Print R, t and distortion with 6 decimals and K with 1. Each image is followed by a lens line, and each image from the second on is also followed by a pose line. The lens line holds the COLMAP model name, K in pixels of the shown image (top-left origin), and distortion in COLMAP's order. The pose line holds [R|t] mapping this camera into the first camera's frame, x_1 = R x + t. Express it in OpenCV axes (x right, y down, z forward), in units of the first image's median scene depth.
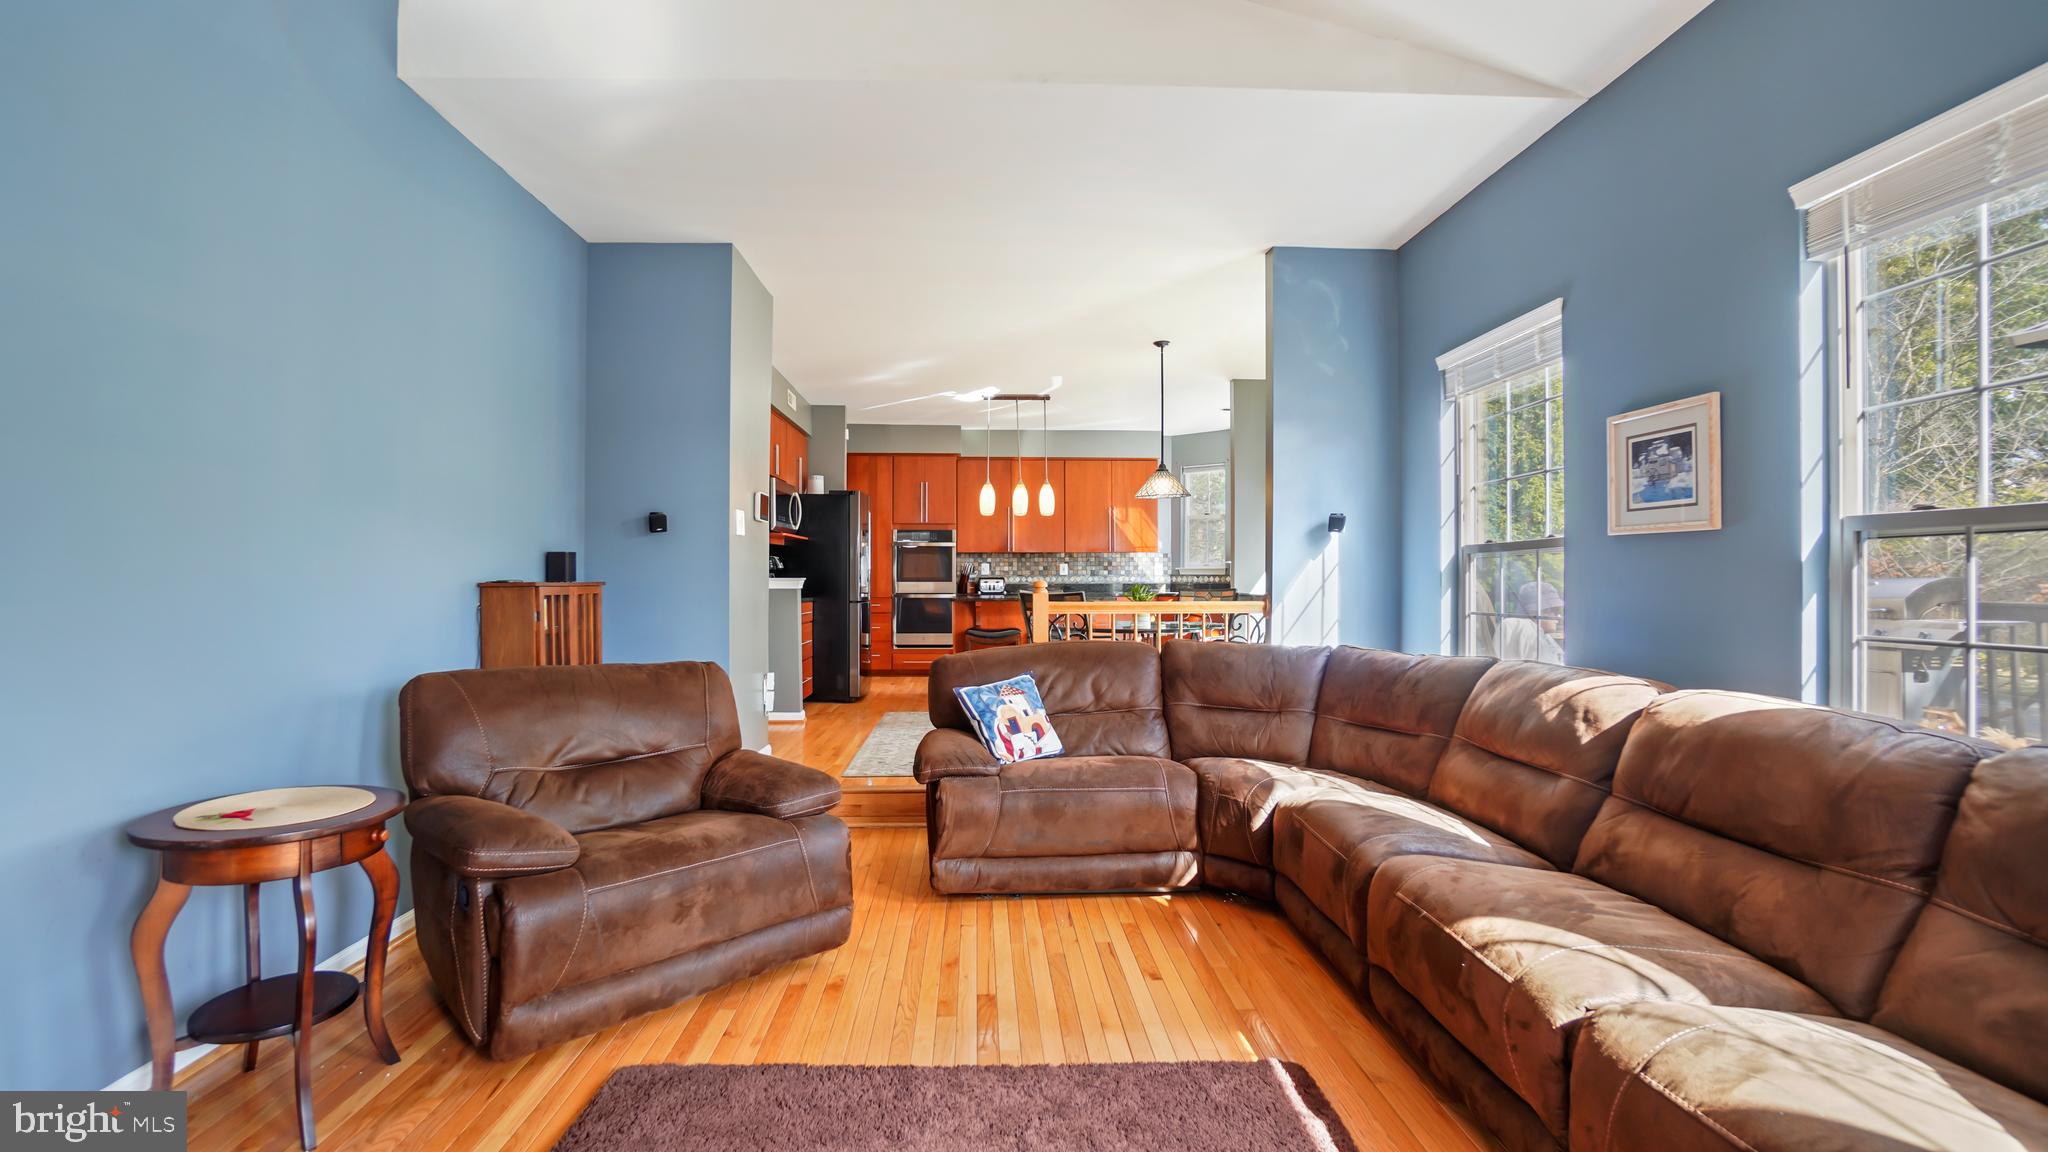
lens RADIAL K [[904.6, 0, 1013.5], [0, 904.6, 576.6], [0, 0, 1]] dist [-0.066644, 0.022184]
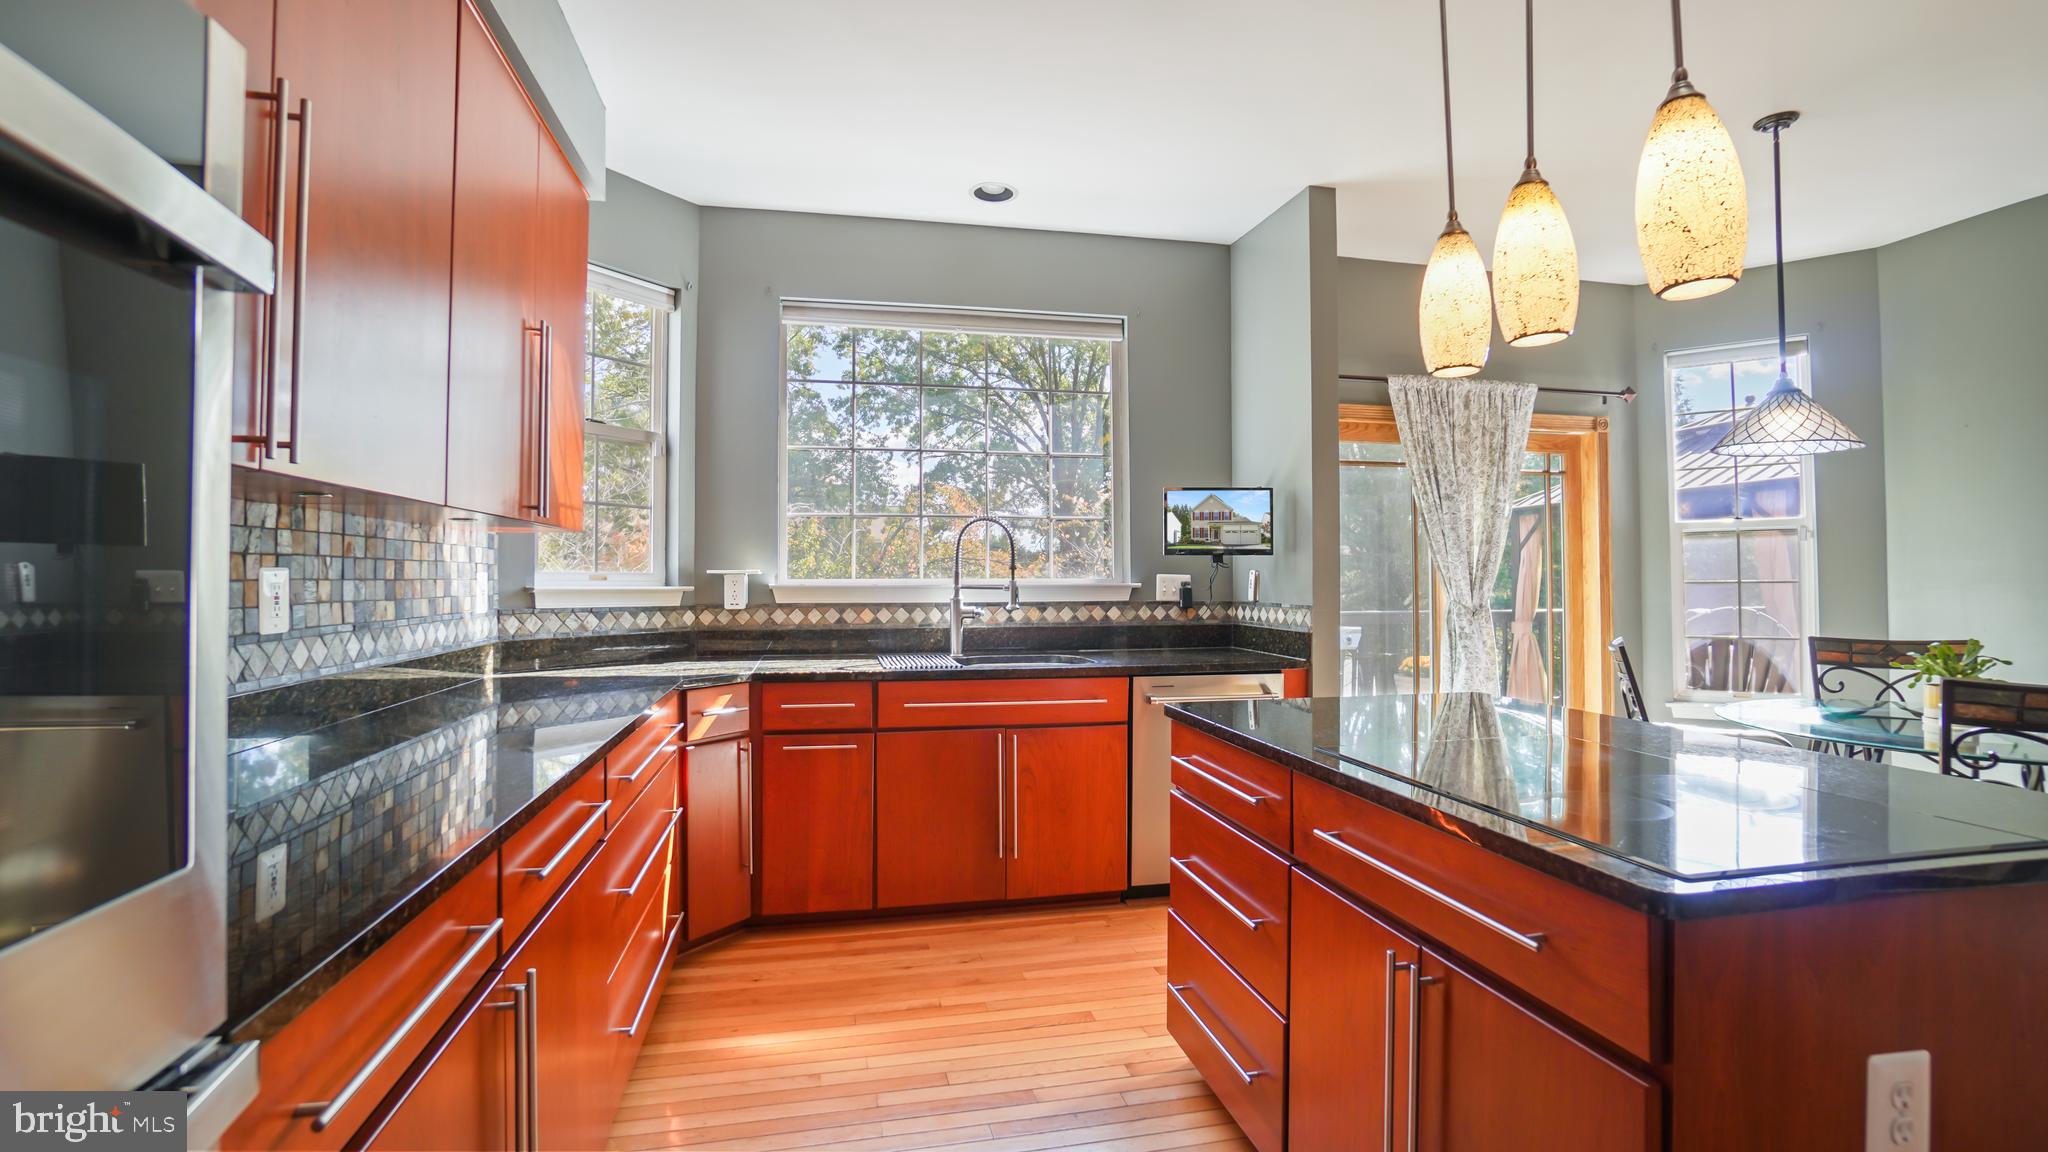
lens RADIAL K [[907.7, 0, 1010.4], [0, 907.7, 548.8], [0, 0, 1]] dist [-0.065894, 0.023959]
pose [[-0.172953, 0.032801, 0.984384, -0.135624], [-0.002545, 0.999427, -0.033749, -0.013187], [-0.984927, -0.008342, -0.172770, 0.959550]]
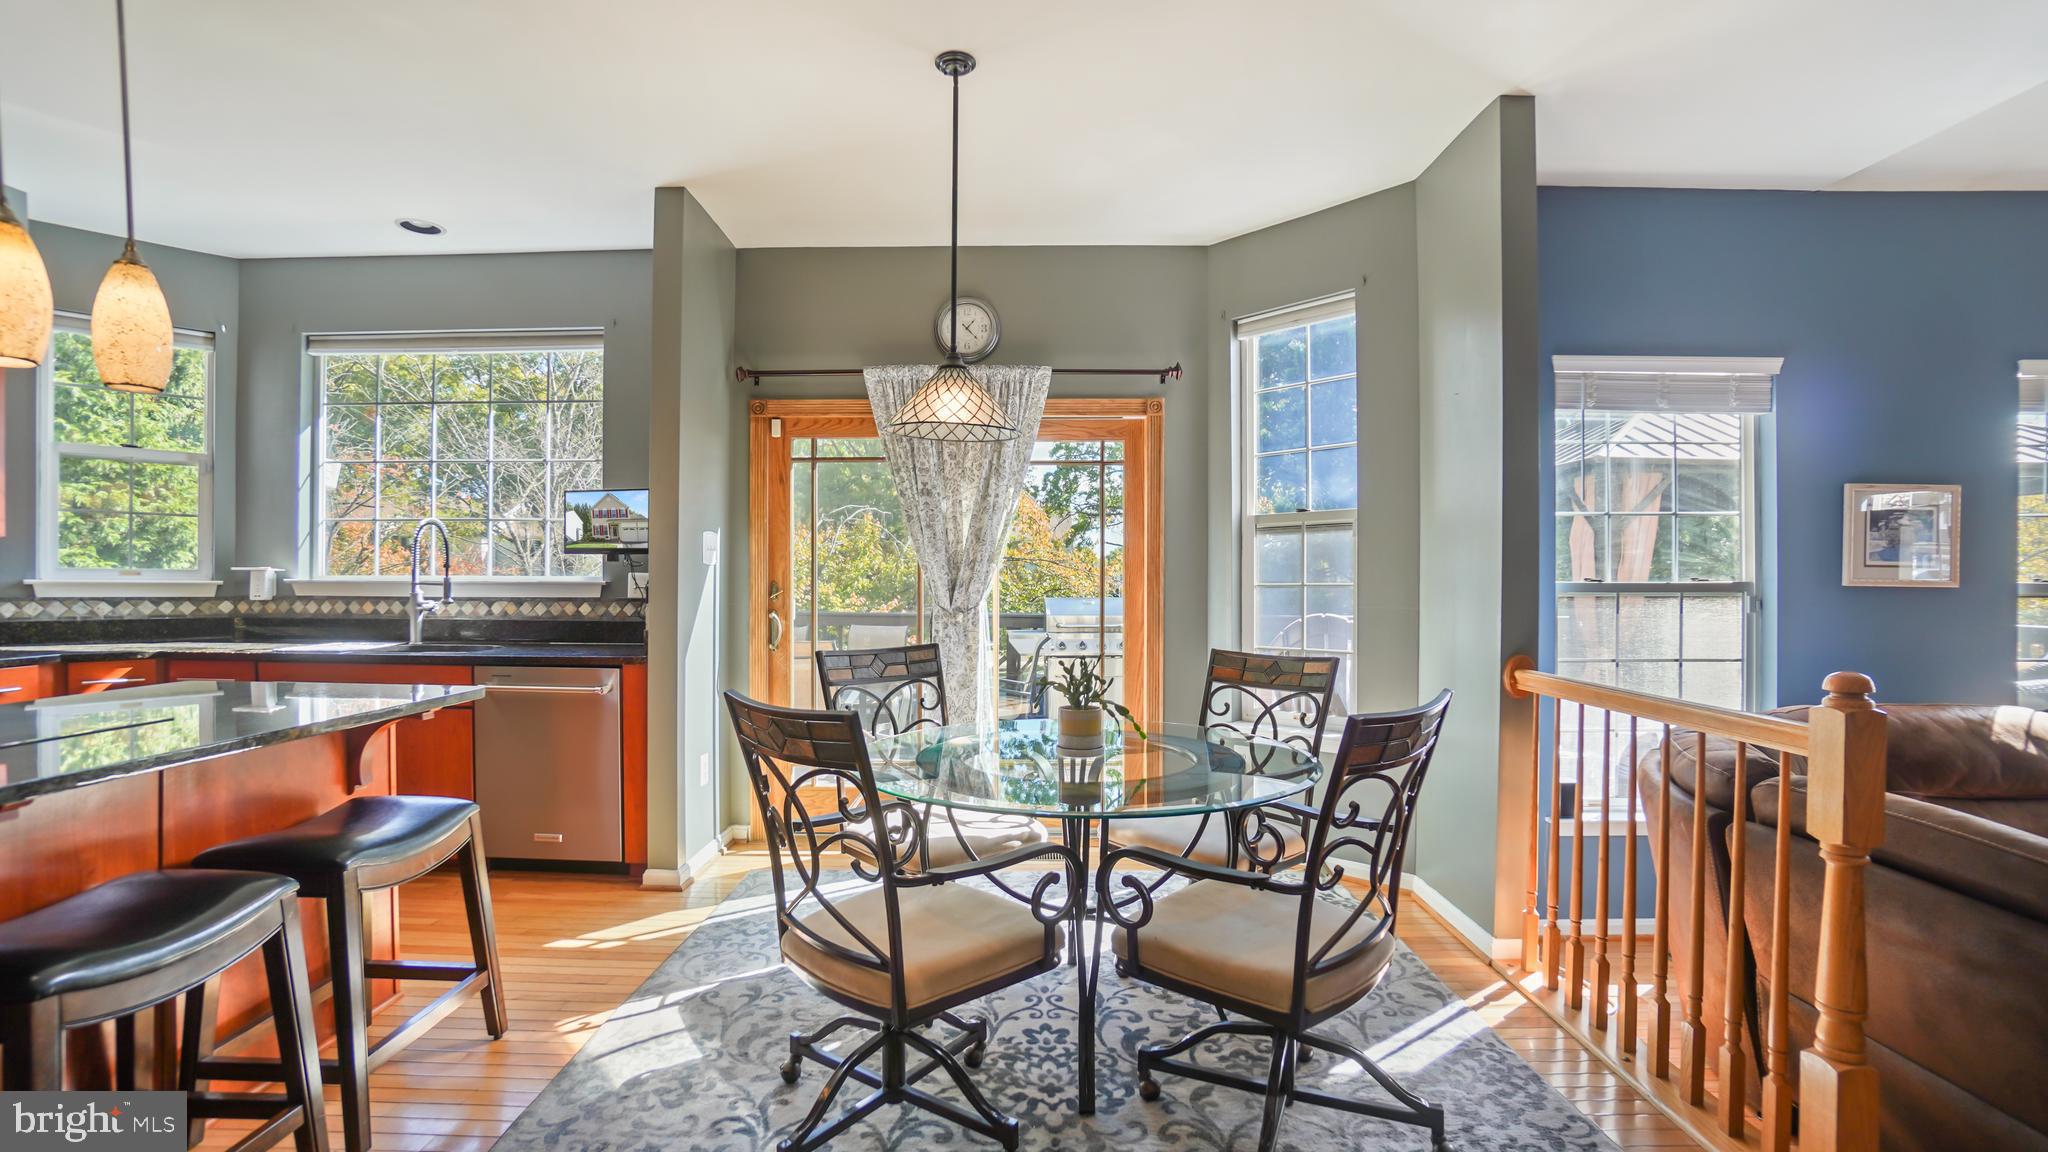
lens RADIAL K [[916.5, 0, 1009.6], [0, 916.5, 579.2], [0, 0, 1]] dist [-0.066208, 0.025723]
pose [[0.056965, 0.000107, 0.998376, -0.163292], [-0.008461, 0.999964, 0.000375, -0.014189], [-0.998340, -0.008469, 0.056964, 0.618973]]
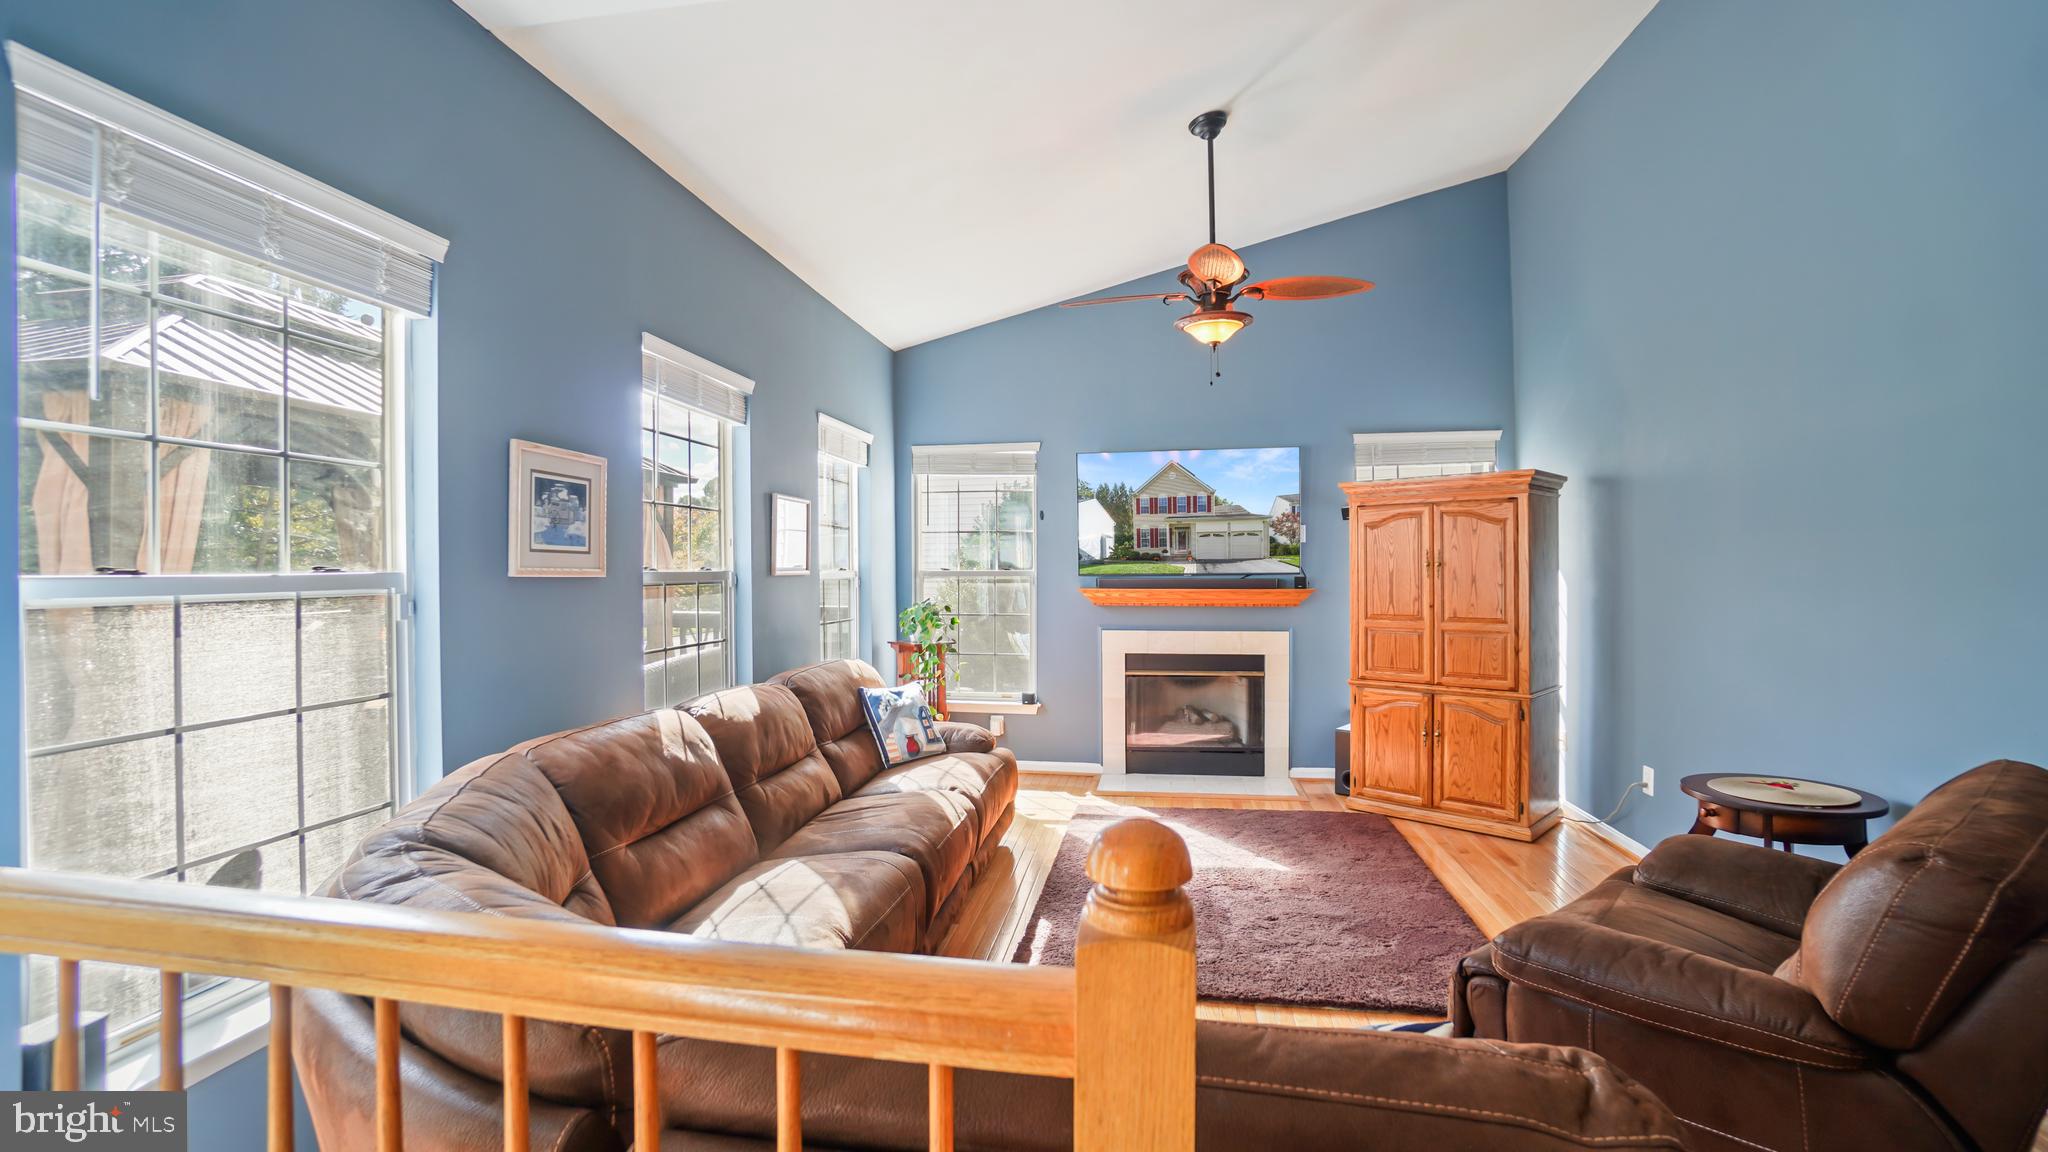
lens RADIAL K [[904.6, 0, 1013.5], [0, 904.6, 576.6], [0, 0, 1]] dist [-0.066644, 0.022184]
pose [[-0.977984, 0.003437, 0.208652, 0.007267], [0.003758, 0.999992, 0.001142, -0.014071], [-0.208647, 0.001901, -0.977989, 0.531600]]
